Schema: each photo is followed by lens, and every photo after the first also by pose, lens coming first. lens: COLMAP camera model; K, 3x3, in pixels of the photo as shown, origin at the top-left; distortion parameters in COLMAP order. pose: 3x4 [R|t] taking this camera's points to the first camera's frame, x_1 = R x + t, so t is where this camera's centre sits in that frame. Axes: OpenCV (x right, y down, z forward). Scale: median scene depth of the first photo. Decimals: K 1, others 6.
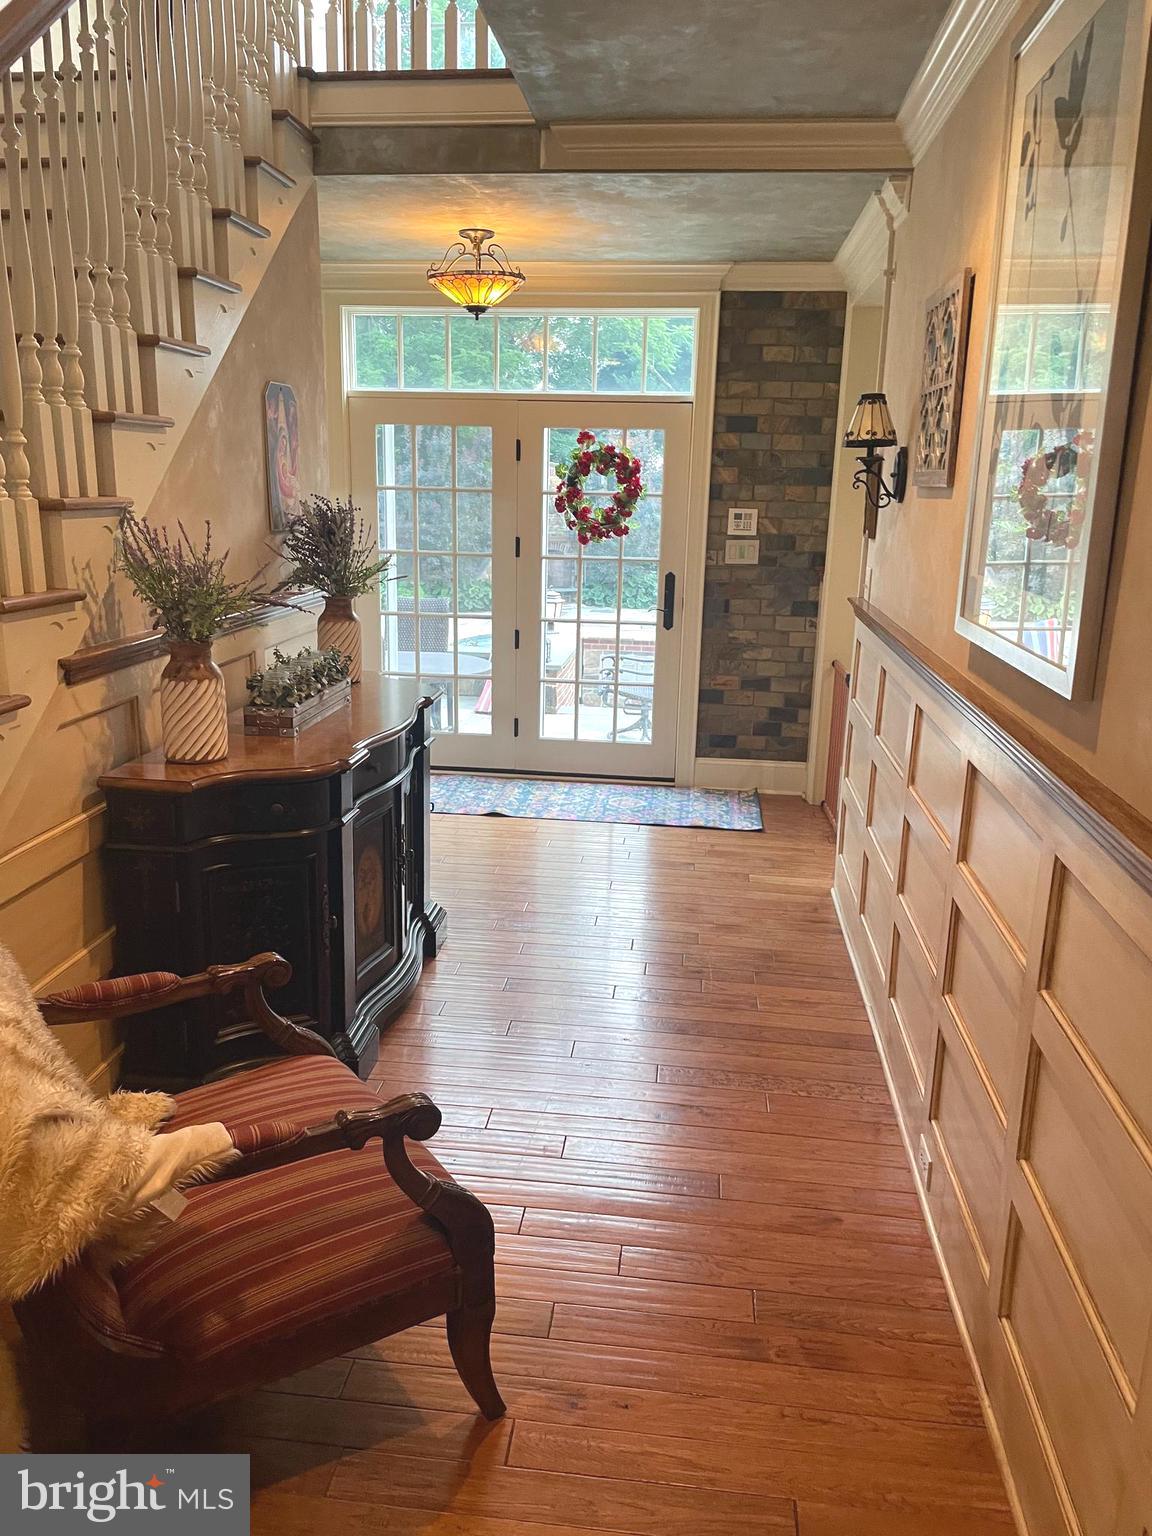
lens RADIAL K [[1157.7, 0, 567.5], [0, 1157.7, 774.5], [0, 0, 1]] dist [0.066432, -0.081526]
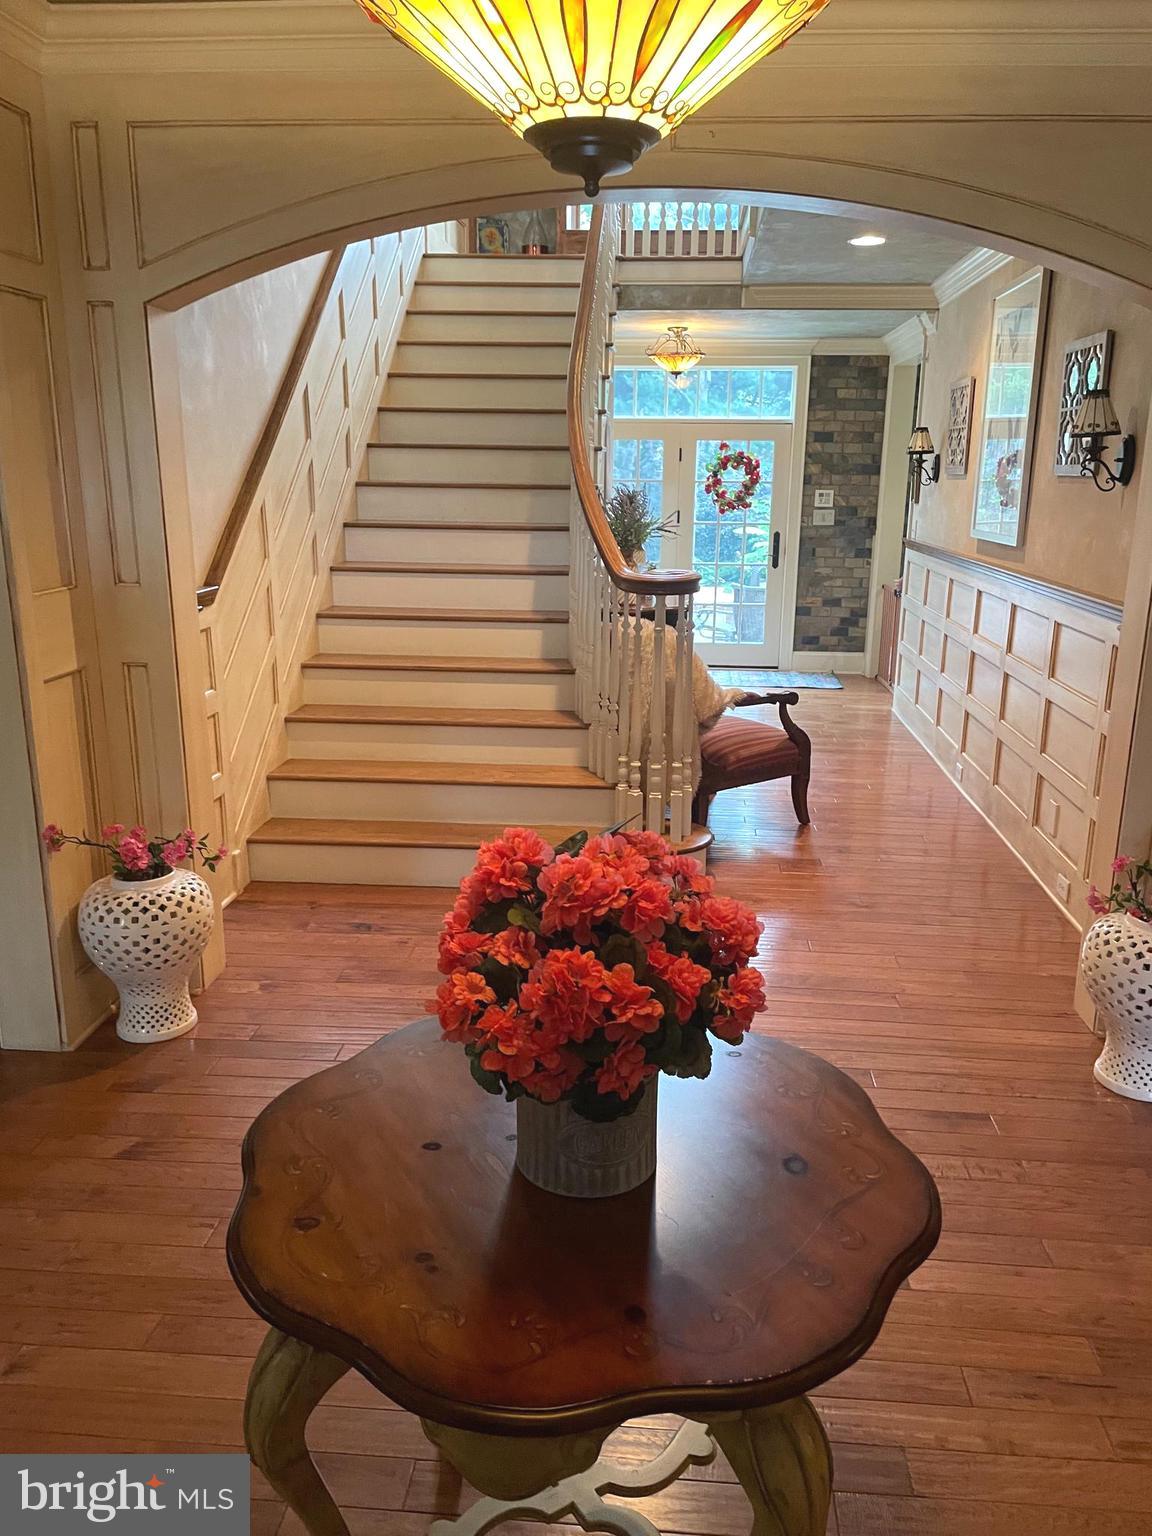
lens RADIAL K [[1157.7, 0, 588.0], [0, 1157.7, 767.5], [0, 0, 1]] dist [0.066432, -0.081526]
pose [[0.999412, -0.016869, 0.029864, -0.225510], [0.016875, 0.999858, 0.000063, 0.144451], [-0.029861, 0.000441, 0.999554, -0.578858]]
